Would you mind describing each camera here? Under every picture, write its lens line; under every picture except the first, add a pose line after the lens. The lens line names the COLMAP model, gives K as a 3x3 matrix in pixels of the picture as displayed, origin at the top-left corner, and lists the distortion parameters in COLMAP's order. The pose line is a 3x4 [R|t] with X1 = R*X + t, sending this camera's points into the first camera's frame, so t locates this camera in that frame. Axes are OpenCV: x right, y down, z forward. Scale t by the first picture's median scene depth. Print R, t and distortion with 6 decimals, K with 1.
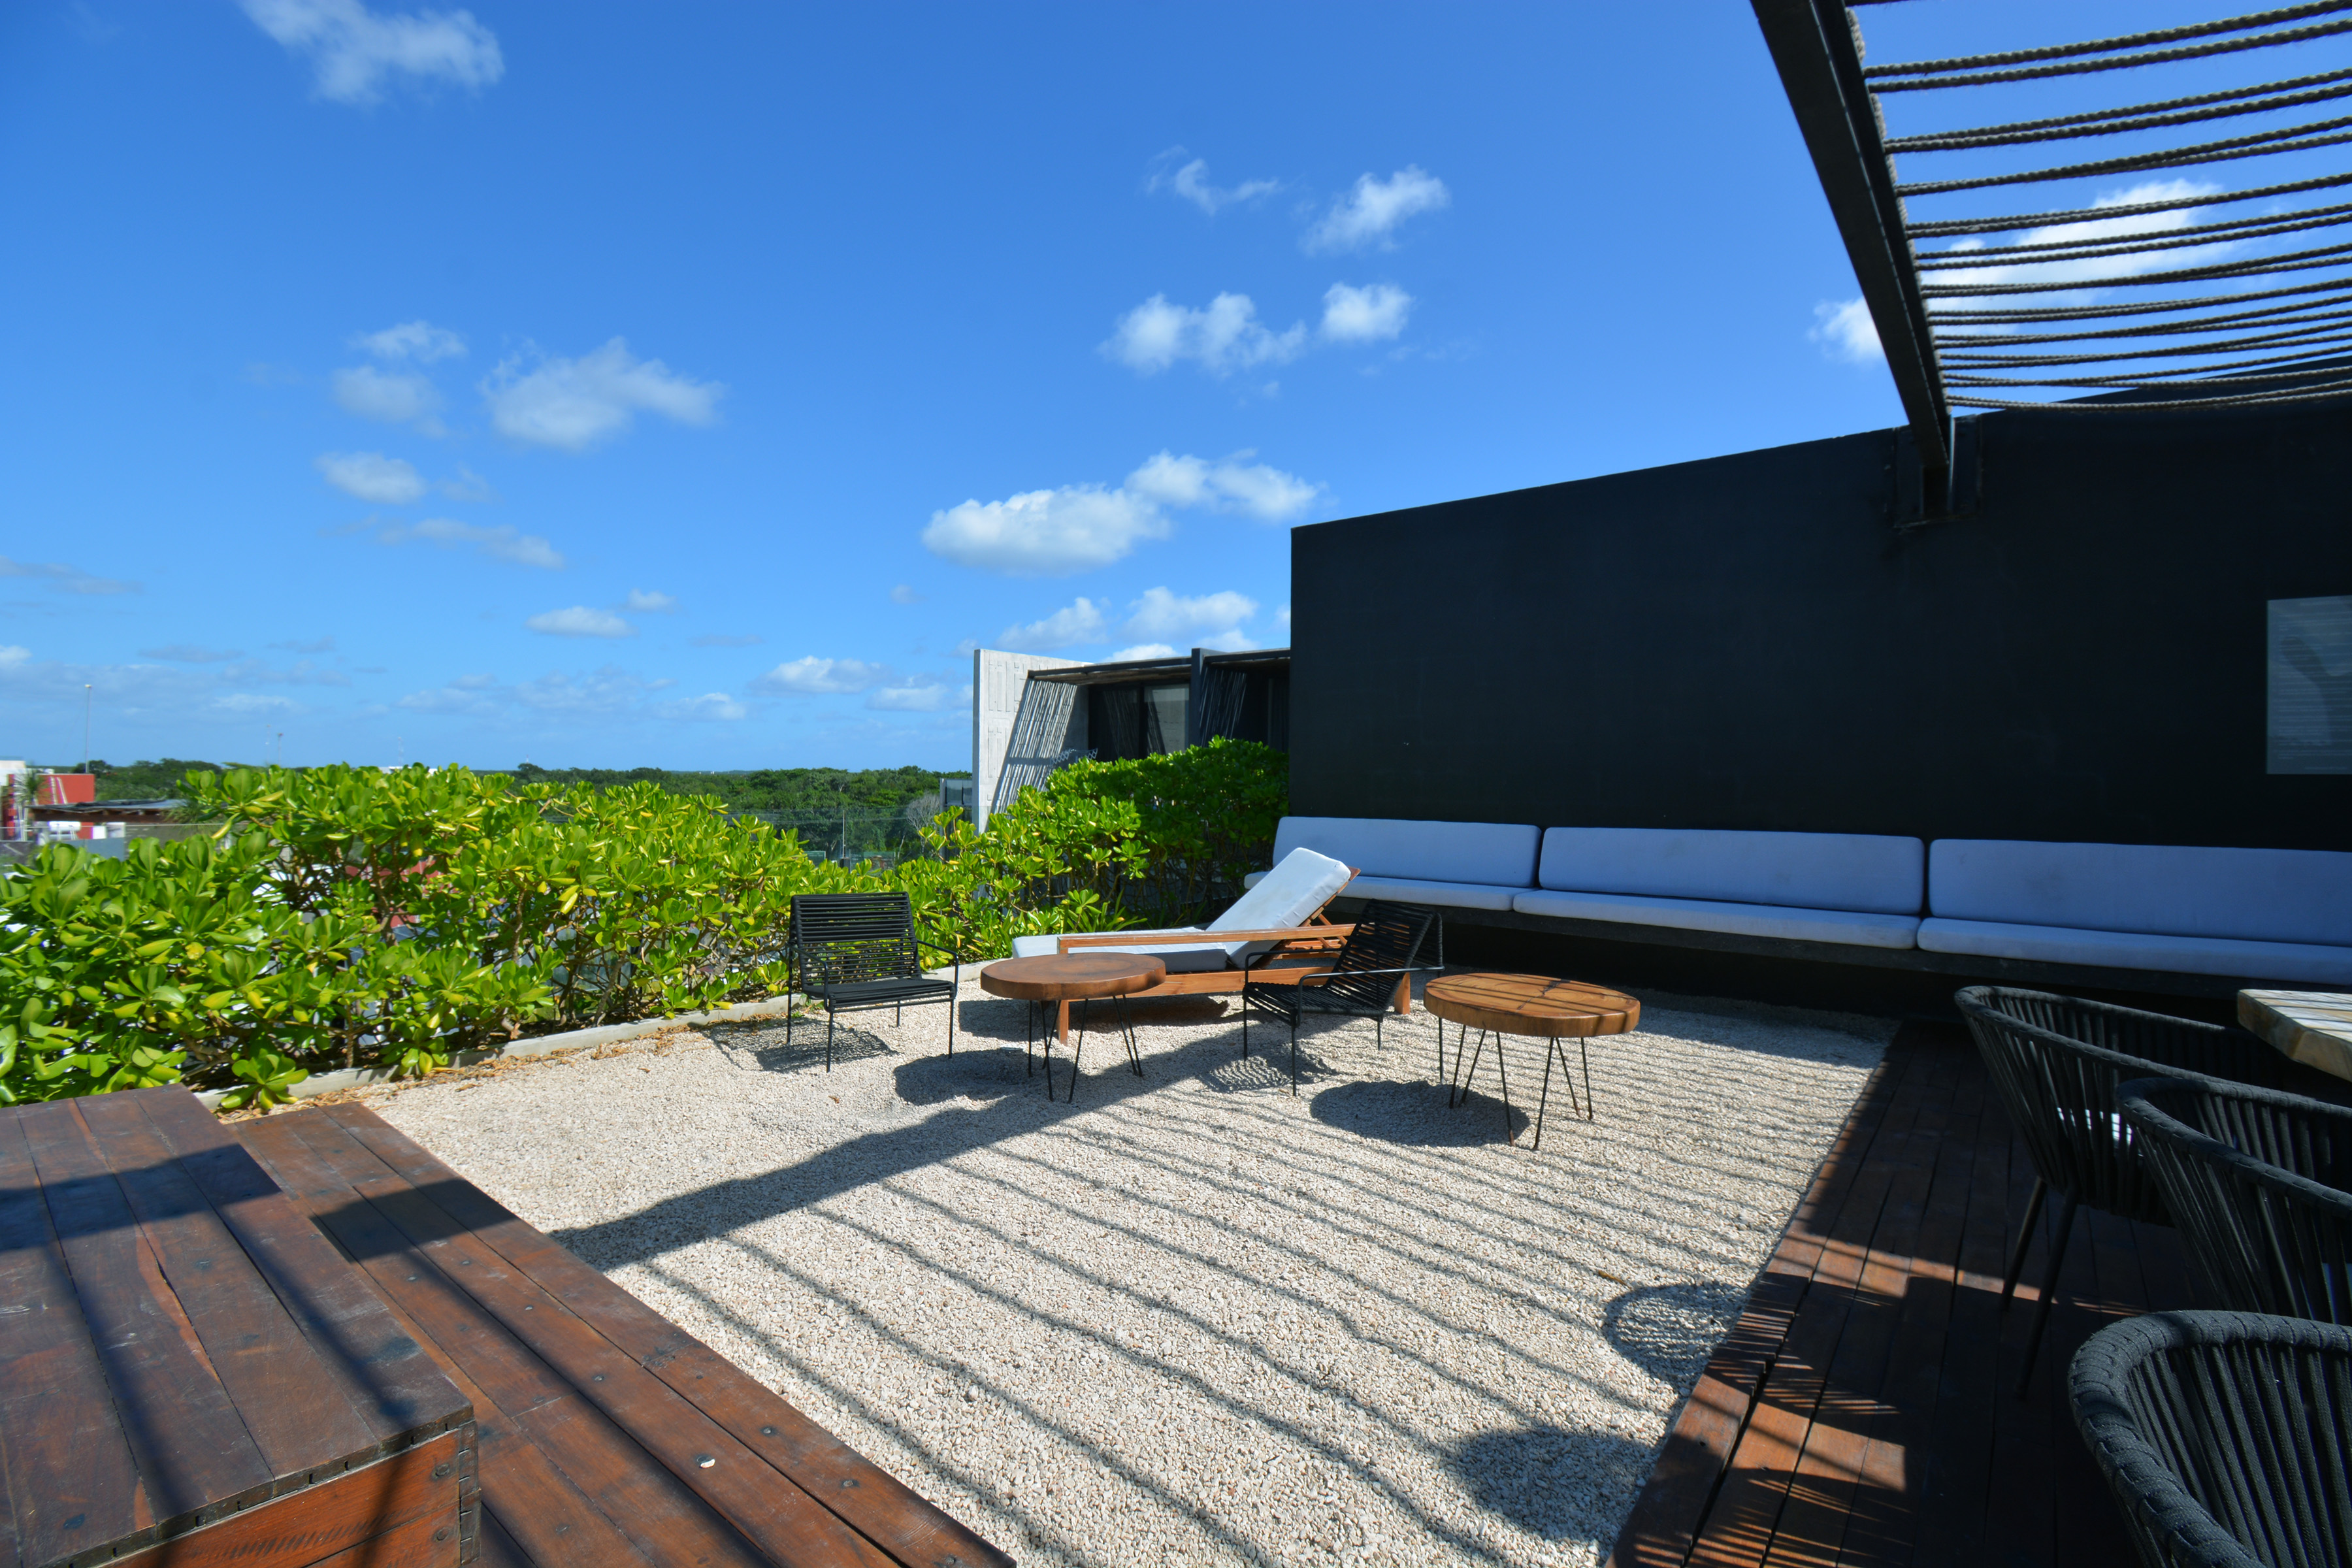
lens RADIAL K [[1172.8, 0, 1236.6], [0, 1172.8, 777.2], [0, 0, 1]] dist [0.032663, -0.033644]
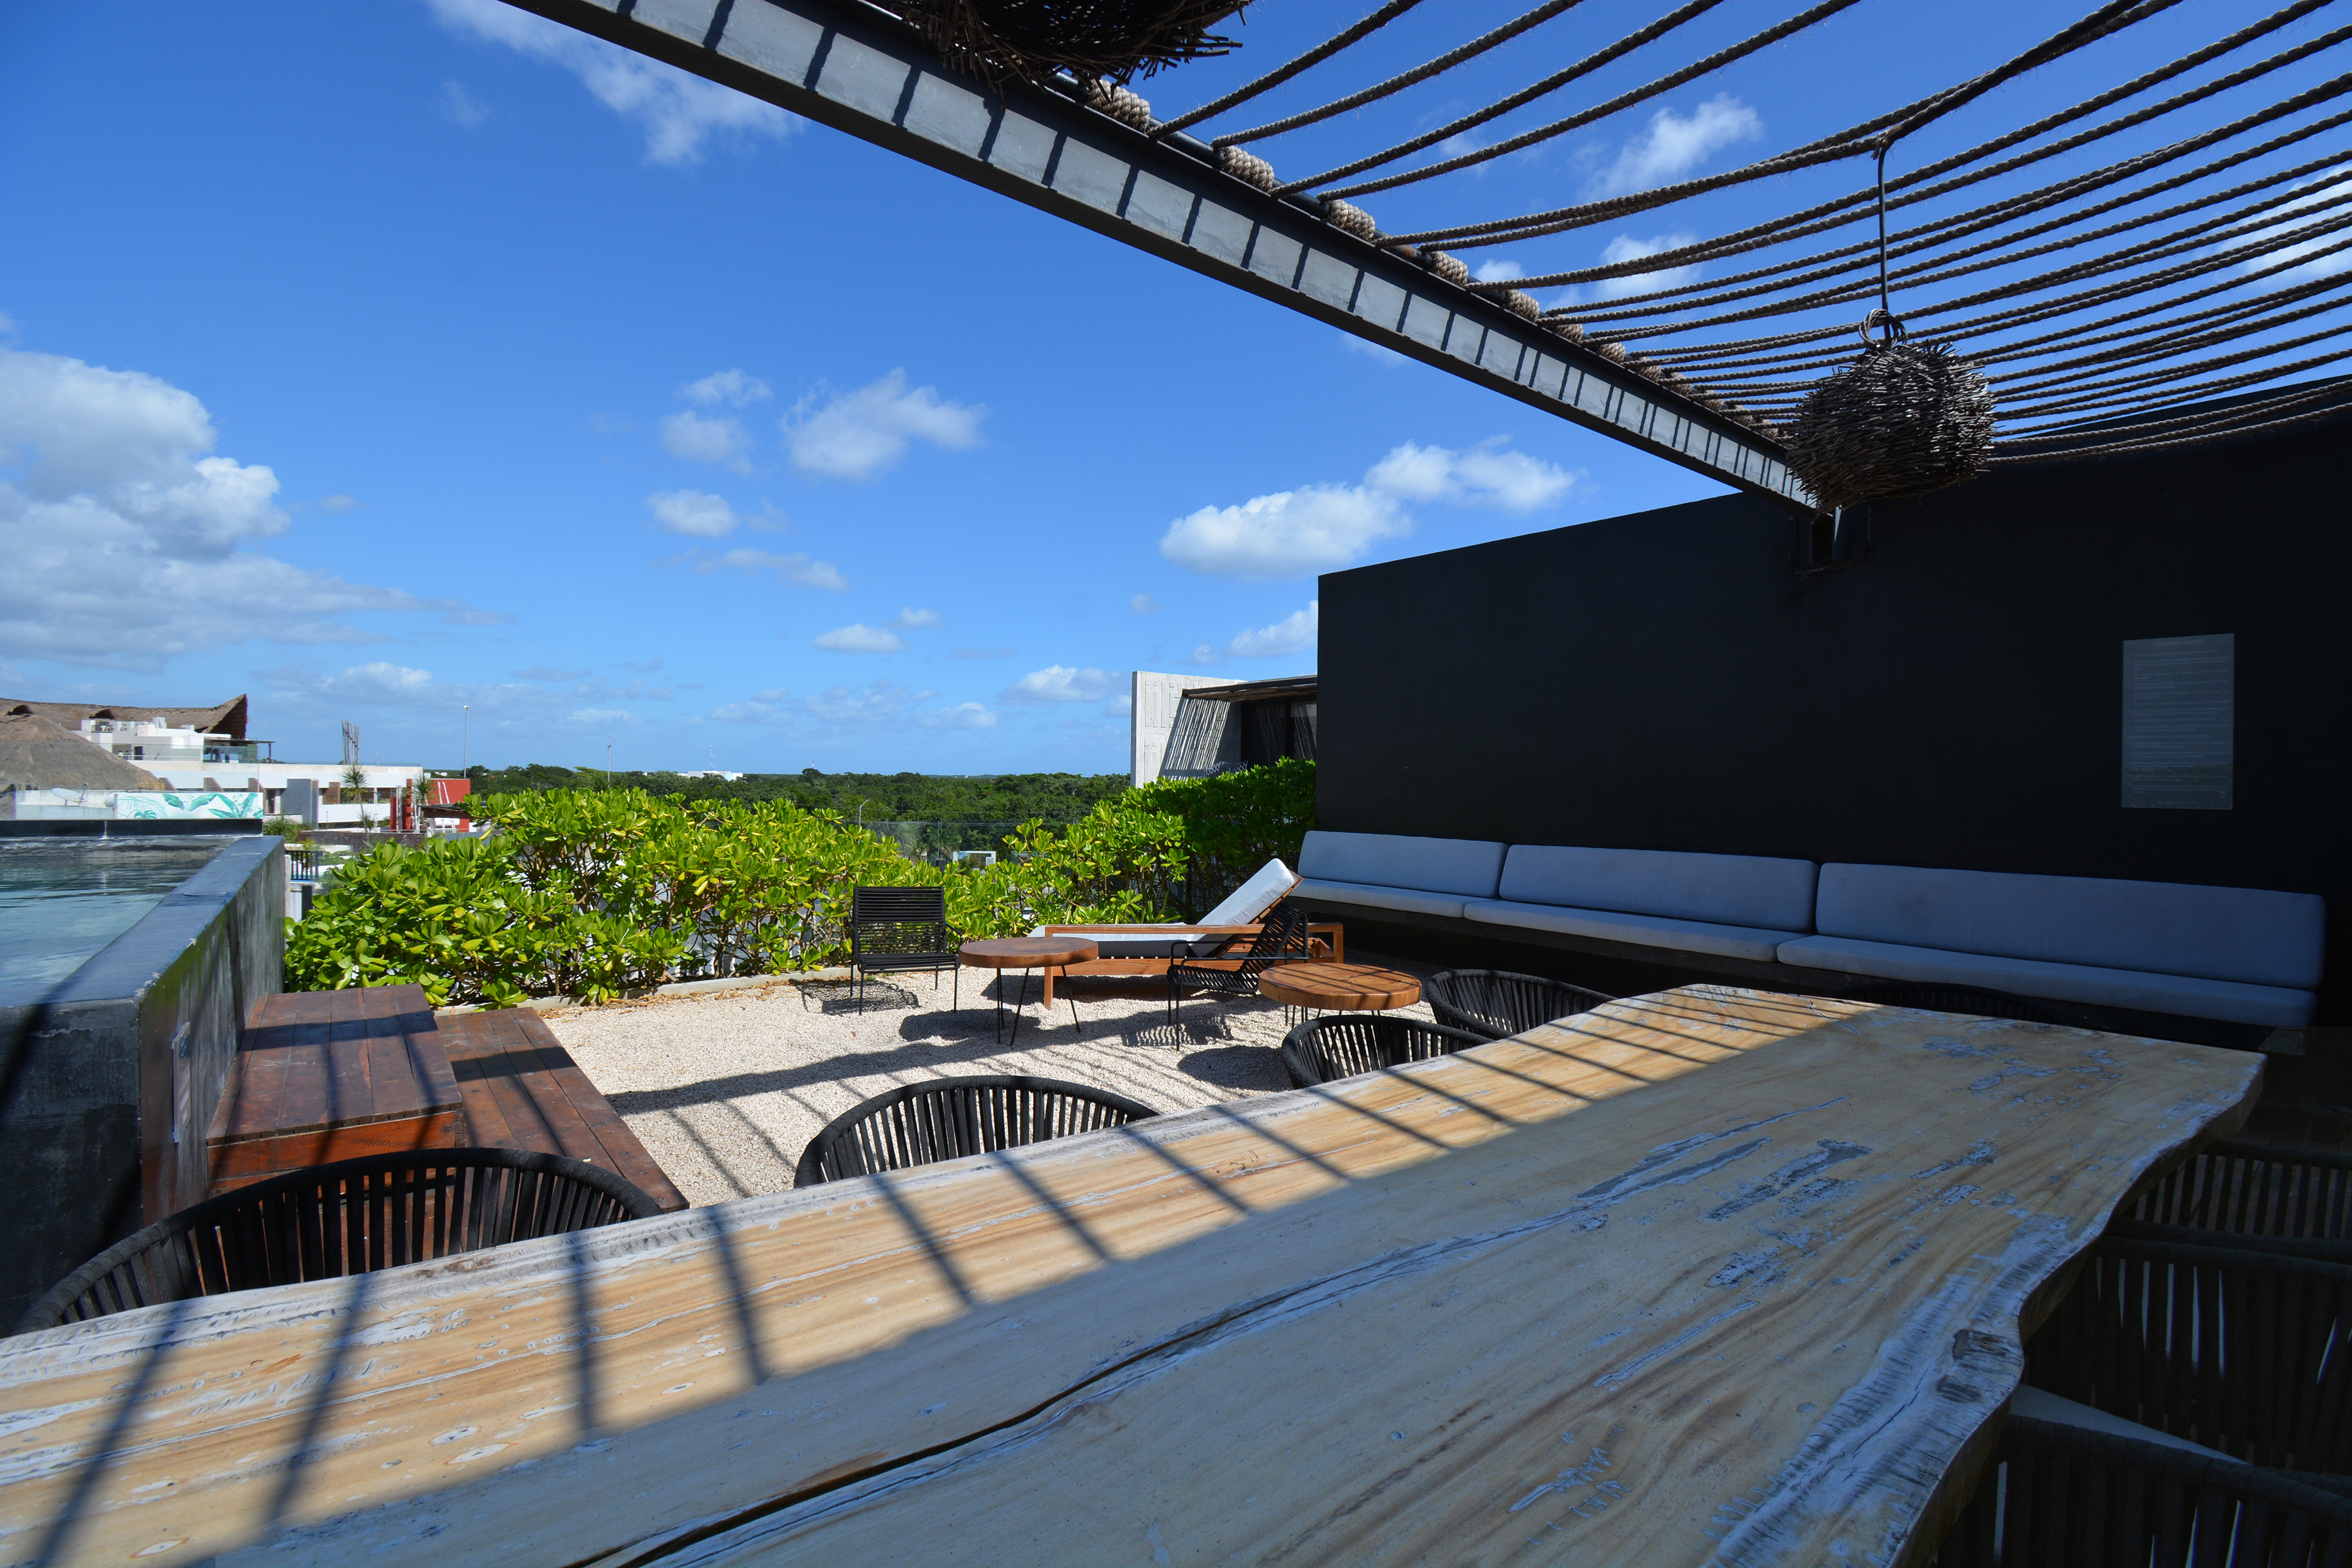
lens RADIAL K [[1182.3, 0, 1176.0], [0, 1182.3, 784.0], [0, 0, 1]] dist [0.030489, -0.000540]
pose [[0.970346, 0.004372, -0.241681, 0.322821], [-0.004069, 0.999990, 0.001751, -0.022016], [0.241686, -0.000716, 0.970354, -0.234530]]
